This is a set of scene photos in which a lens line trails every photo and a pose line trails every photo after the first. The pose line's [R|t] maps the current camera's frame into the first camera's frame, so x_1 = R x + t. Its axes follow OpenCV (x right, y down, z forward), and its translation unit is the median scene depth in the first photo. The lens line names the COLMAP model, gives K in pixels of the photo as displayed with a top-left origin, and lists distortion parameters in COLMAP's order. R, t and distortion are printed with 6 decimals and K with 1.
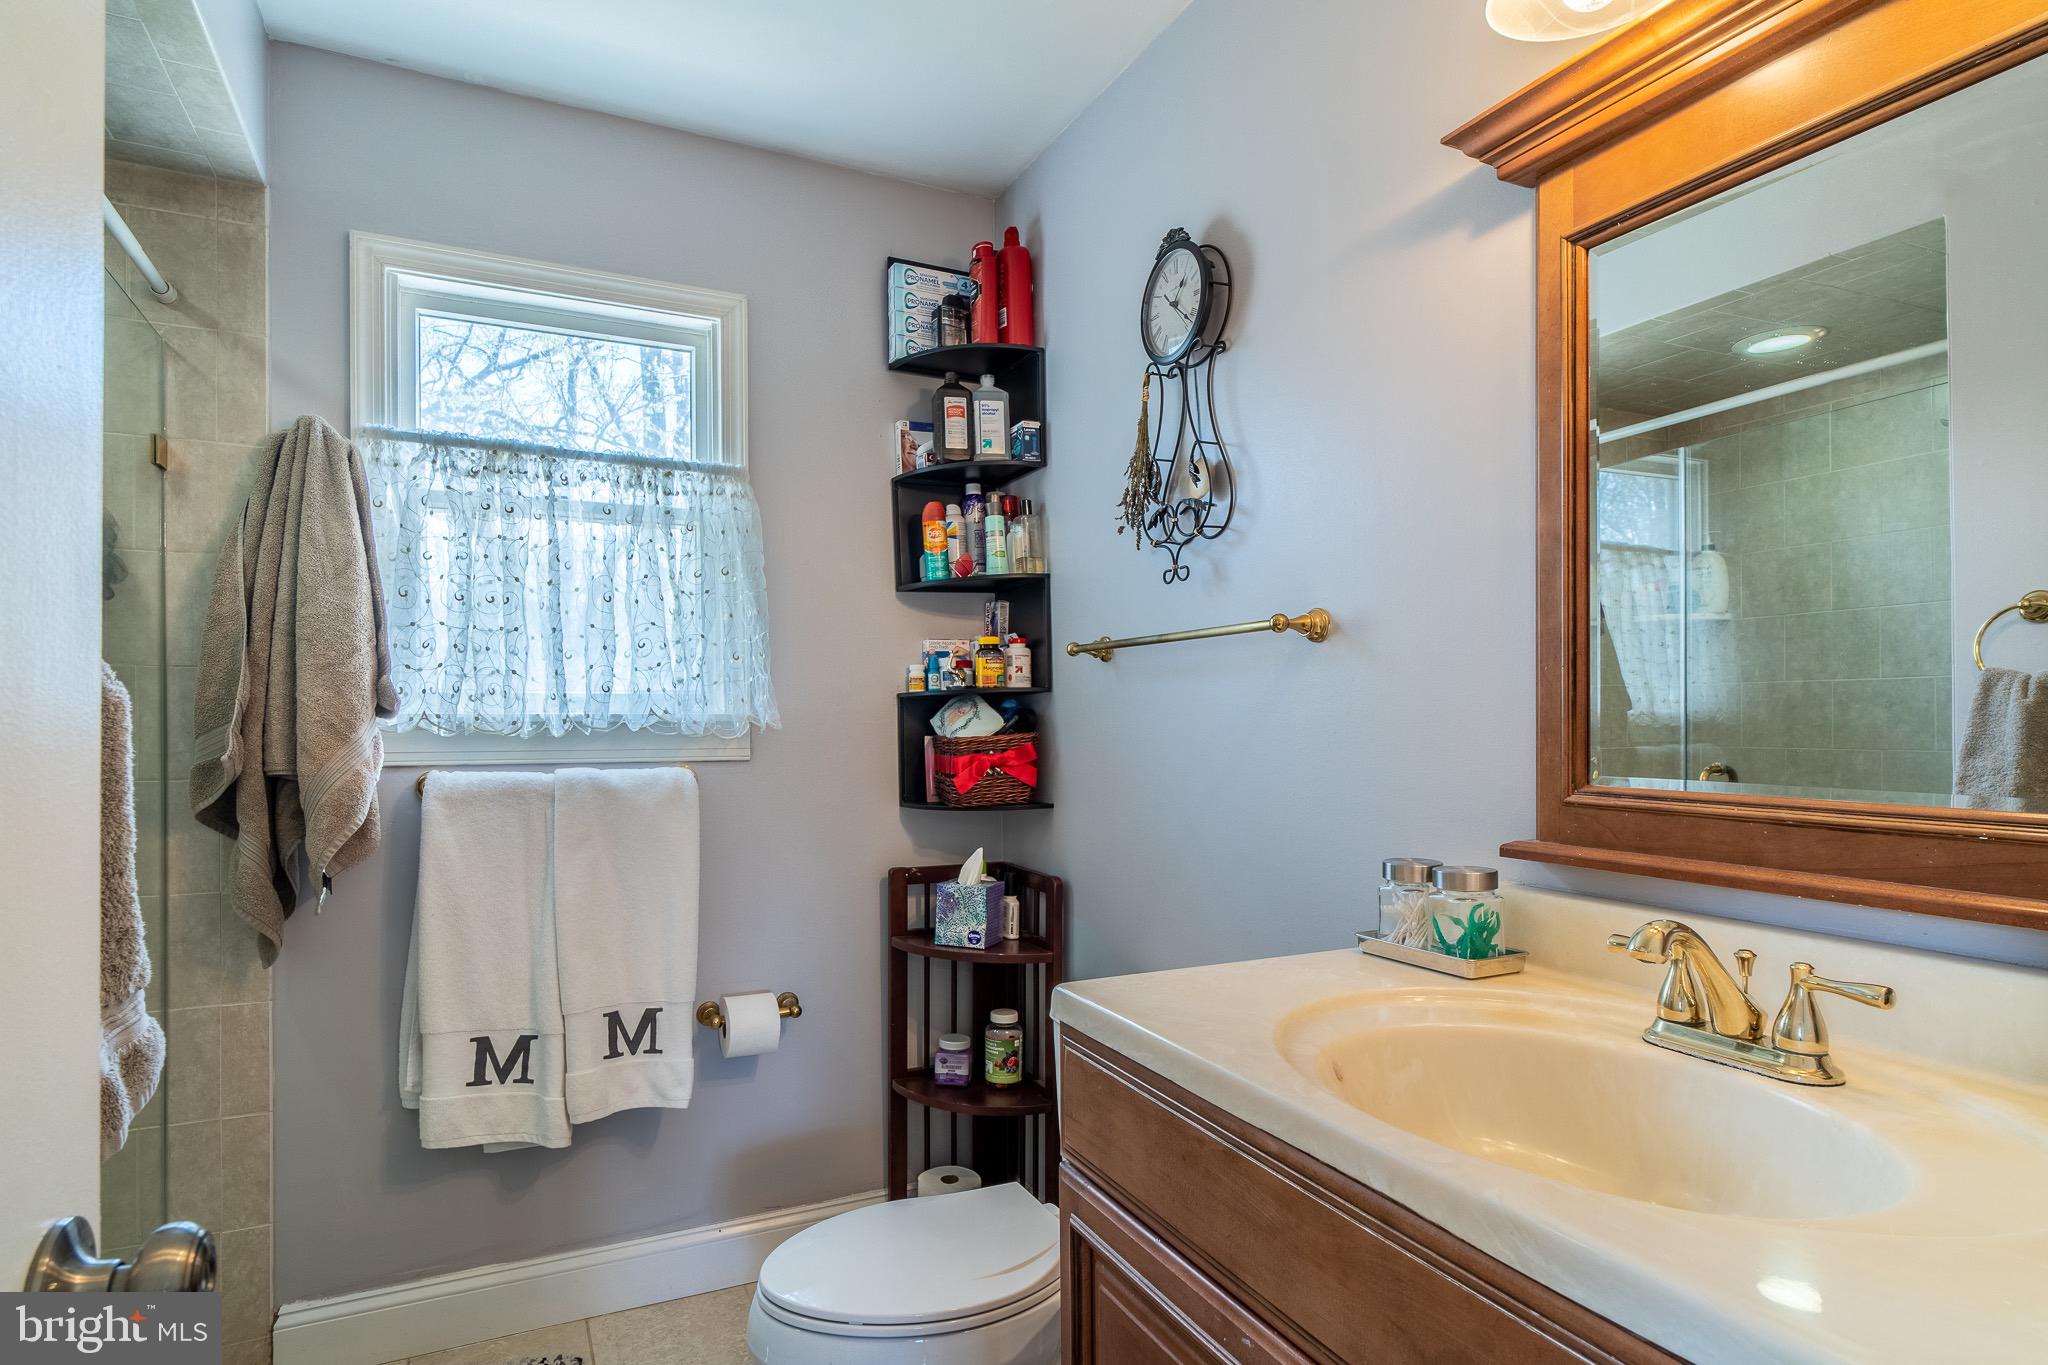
lens RADIAL K [[1061.3, 0, 1024.9], [0, 1061.3, 696.1], [0, 0, 1]] dist [-0.000938, -0.001133]
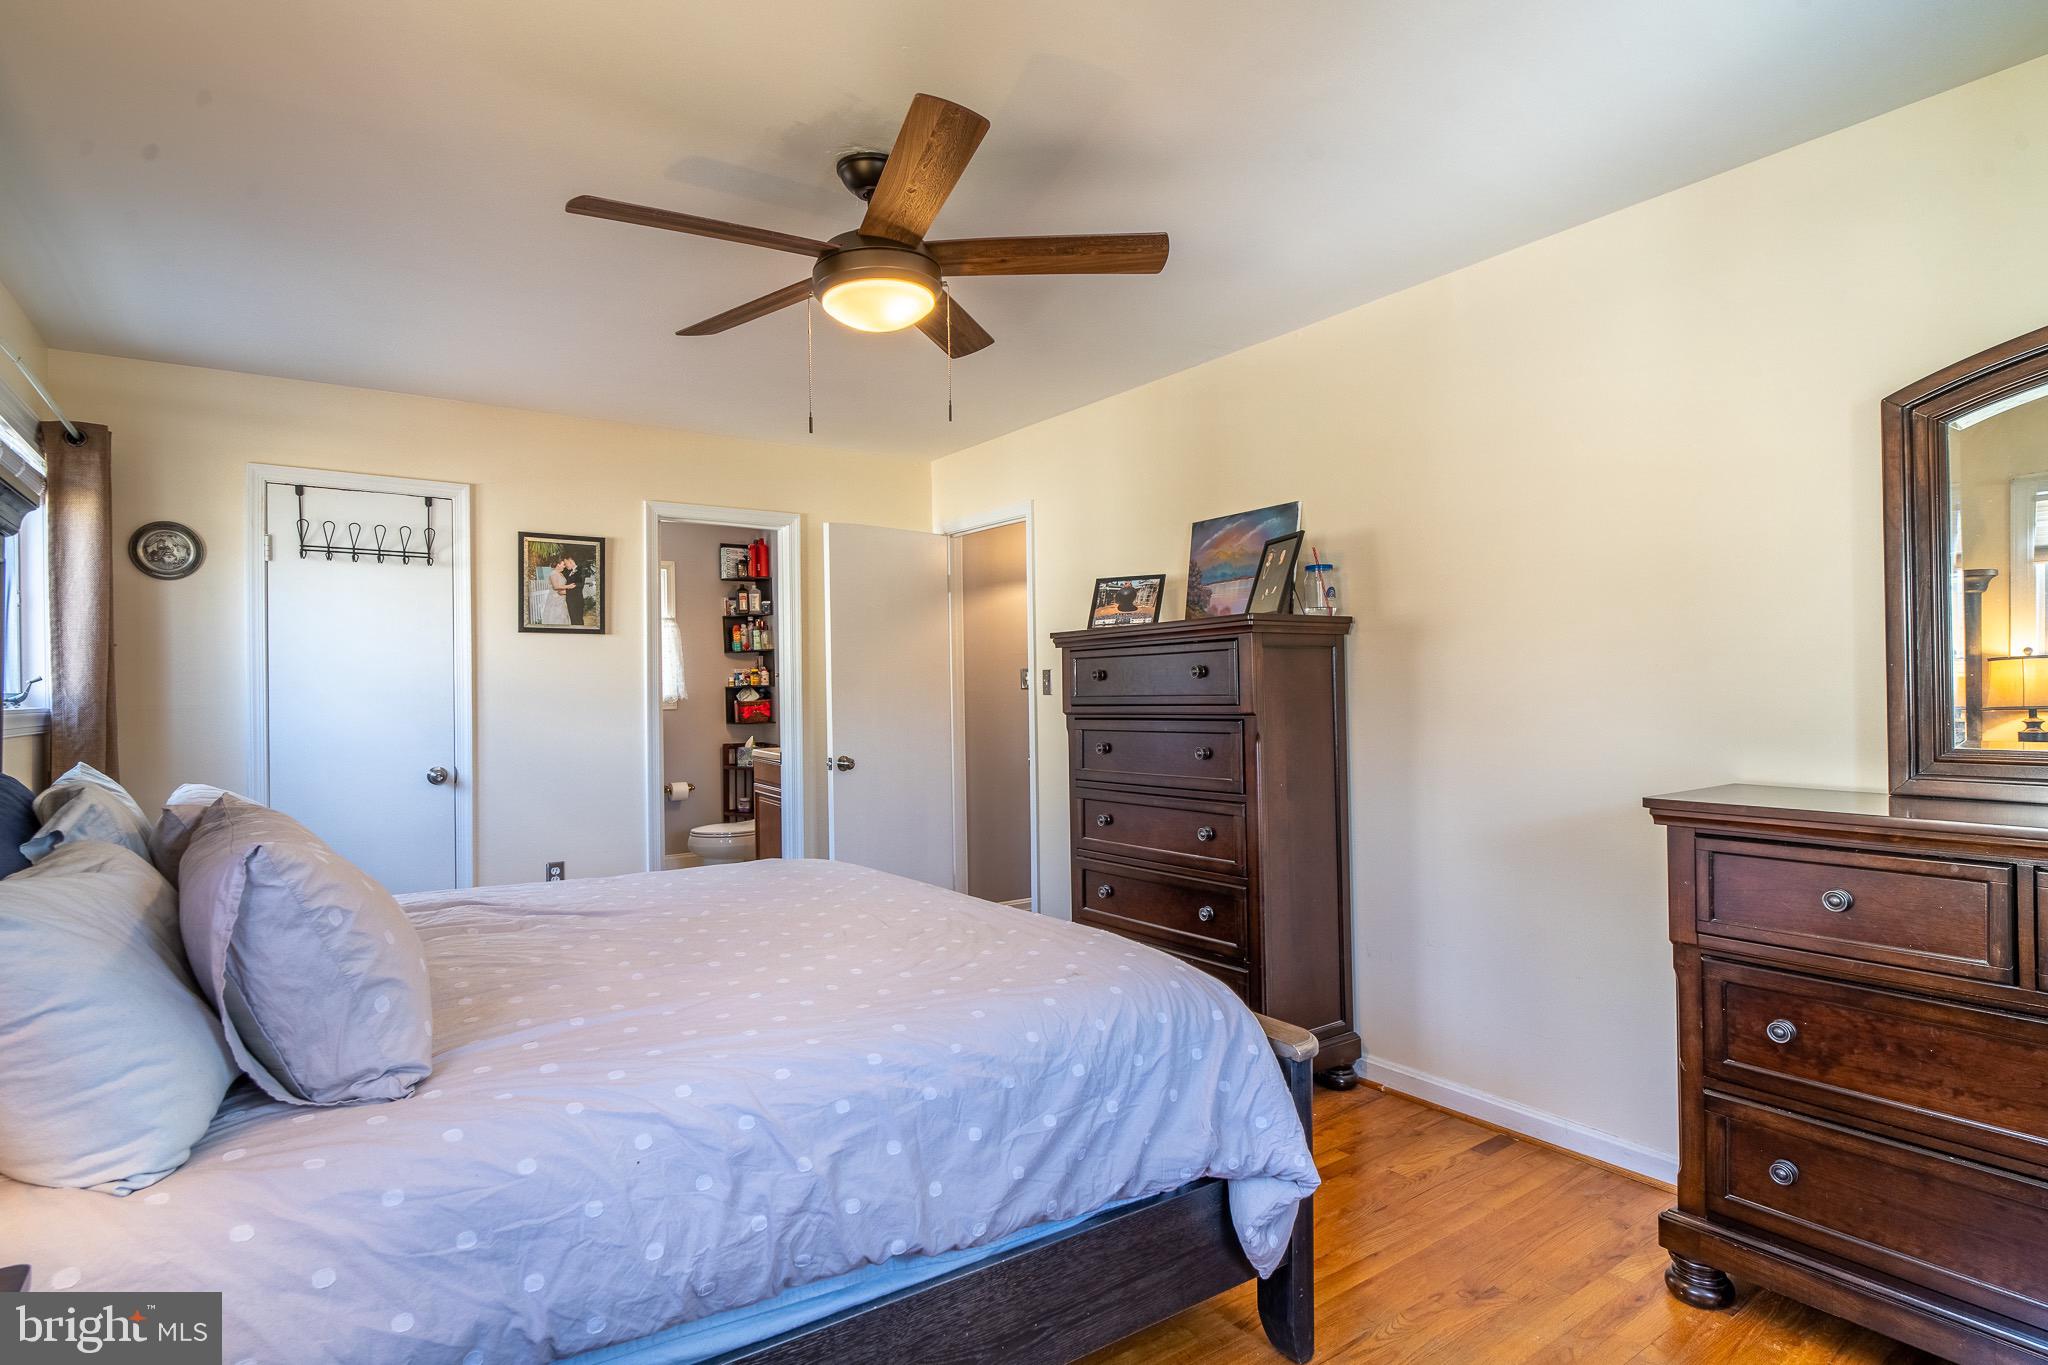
lens RADIAL K [[1061.3, 0, 1028.4], [0, 1061.3, 672.9], [0, 0, 1]] dist [-0.000938, -0.001133]
pose [[0.988646, -0.008834, 0.150003, 0.291034], [0.008393, 0.999958, 0.003573, -0.048184], [-0.150028, -0.002274, 0.988679, -2.194783]]
